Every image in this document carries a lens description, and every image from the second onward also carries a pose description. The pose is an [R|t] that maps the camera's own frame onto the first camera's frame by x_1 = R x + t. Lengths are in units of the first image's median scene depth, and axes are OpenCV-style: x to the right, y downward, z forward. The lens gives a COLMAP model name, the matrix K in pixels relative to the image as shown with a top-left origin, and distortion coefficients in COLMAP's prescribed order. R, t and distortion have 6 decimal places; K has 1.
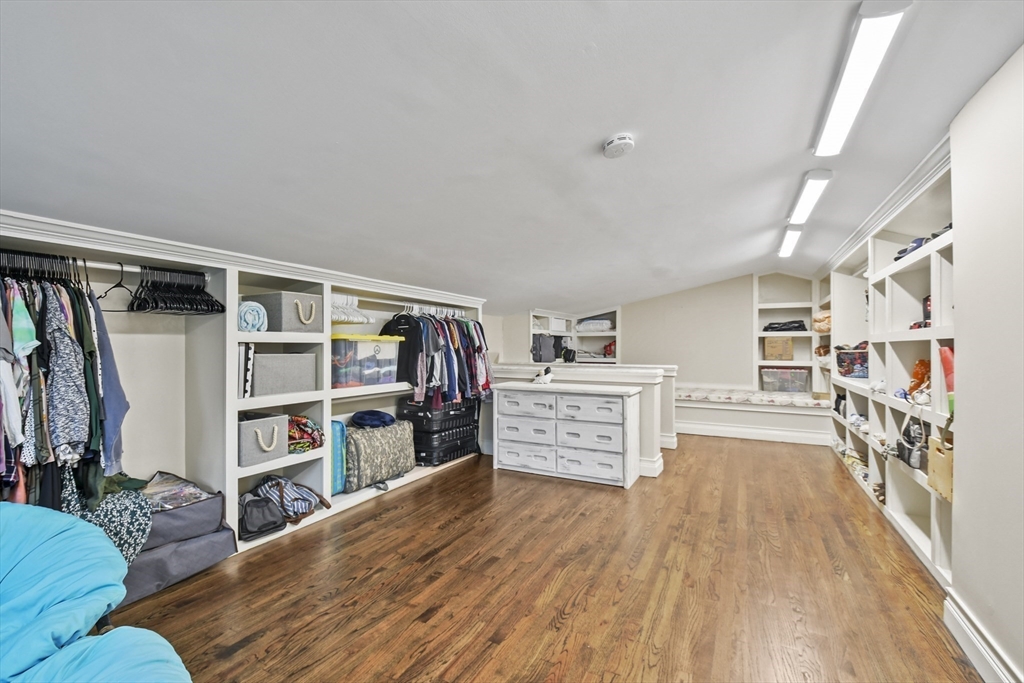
lens RADIAL K [[456.2, 0, 506.3], [0, 456.2, 352.5], [0, 0, 1]] dist [0.043423, -0.024302]
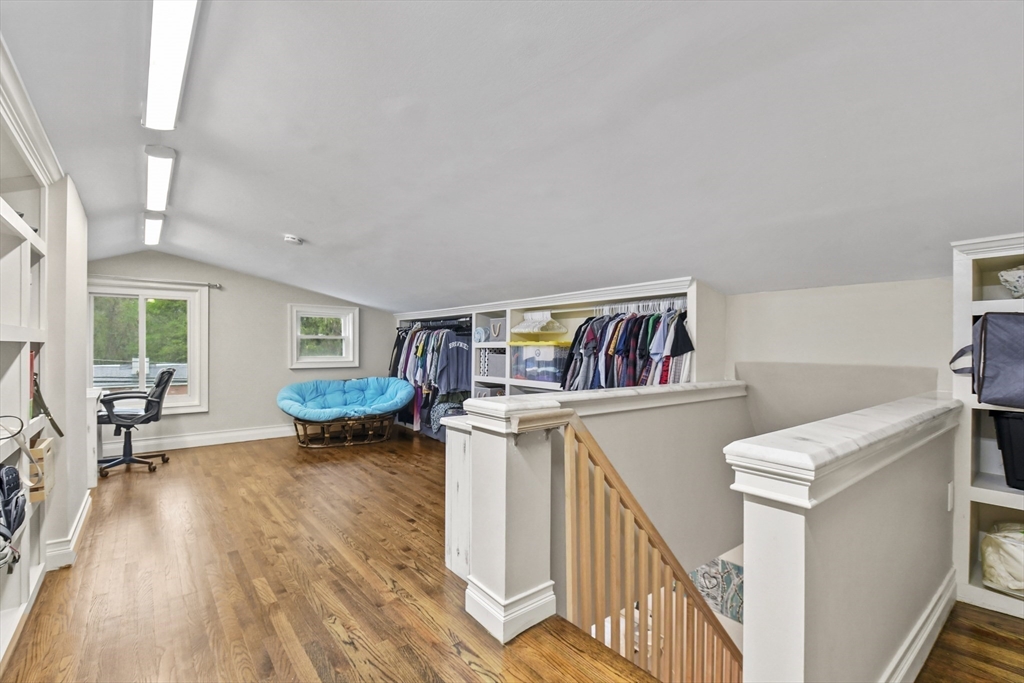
lens RADIAL K [[456.2, 0, 506.3], [0, 456.2, 352.5], [0, 0, 1]] dist [0.043423, -0.024302]
pose [[-0.414857, 0.004410, -0.909876, 1.019481], [-0.011555, 0.999882, 0.010115, -0.021368], [0.909813, 0.014710, -0.414757, 1.654440]]
